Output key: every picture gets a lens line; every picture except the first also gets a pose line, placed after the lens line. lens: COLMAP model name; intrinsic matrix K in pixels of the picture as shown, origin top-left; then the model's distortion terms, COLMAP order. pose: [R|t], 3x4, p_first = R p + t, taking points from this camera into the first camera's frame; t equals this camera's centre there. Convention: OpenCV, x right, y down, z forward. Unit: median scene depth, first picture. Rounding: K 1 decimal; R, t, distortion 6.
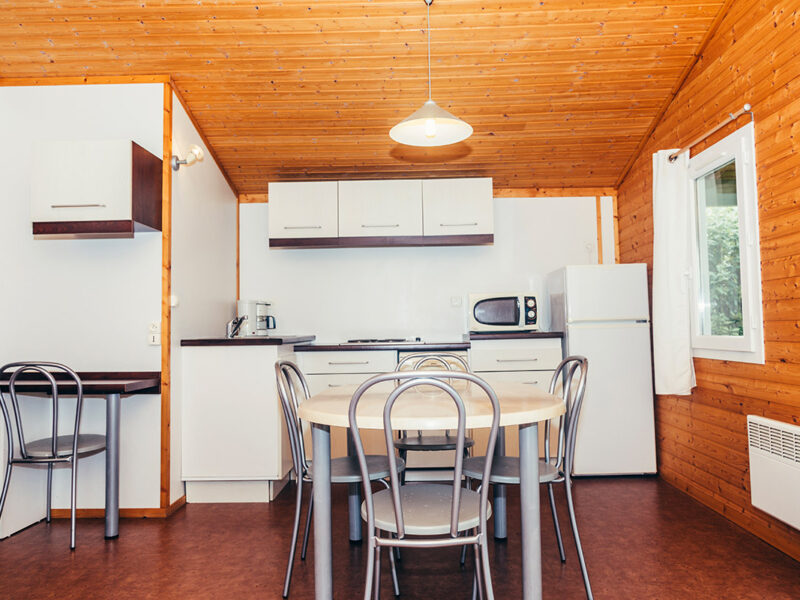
lens RADIAL K [[599.9, 0, 400.0], [0, 599.9, 300.0], [0, 0, 1]] dist [0.000233, 0.002786]
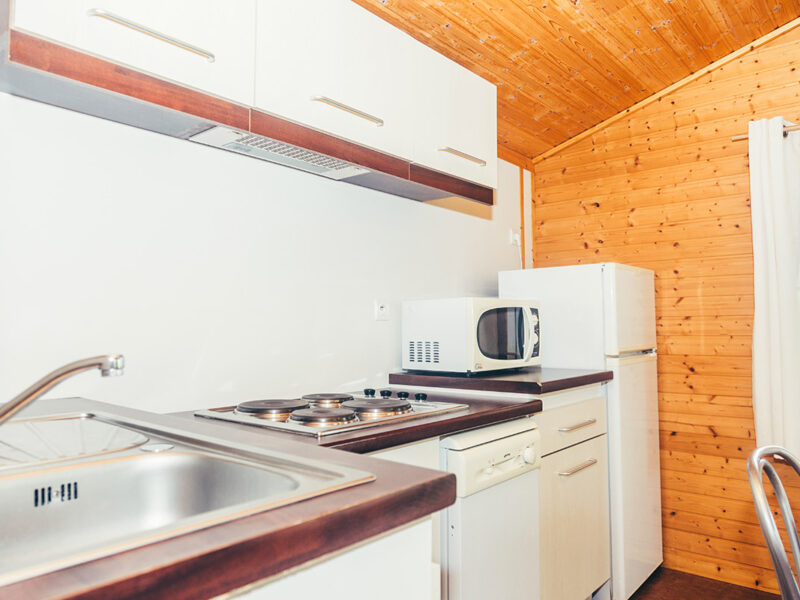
lens RADIAL K [[599.9, 0, 400.0], [0, 599.9, 300.0], [0, 0, 1]] dist [0.000233, 0.002786]
pose [[0.622392, 0.053904, 0.780847, -0.318596], [-0.047029, 0.998399, -0.031438, 0.010612], [-0.781292, -0.017156, 0.623930, 0.736581]]
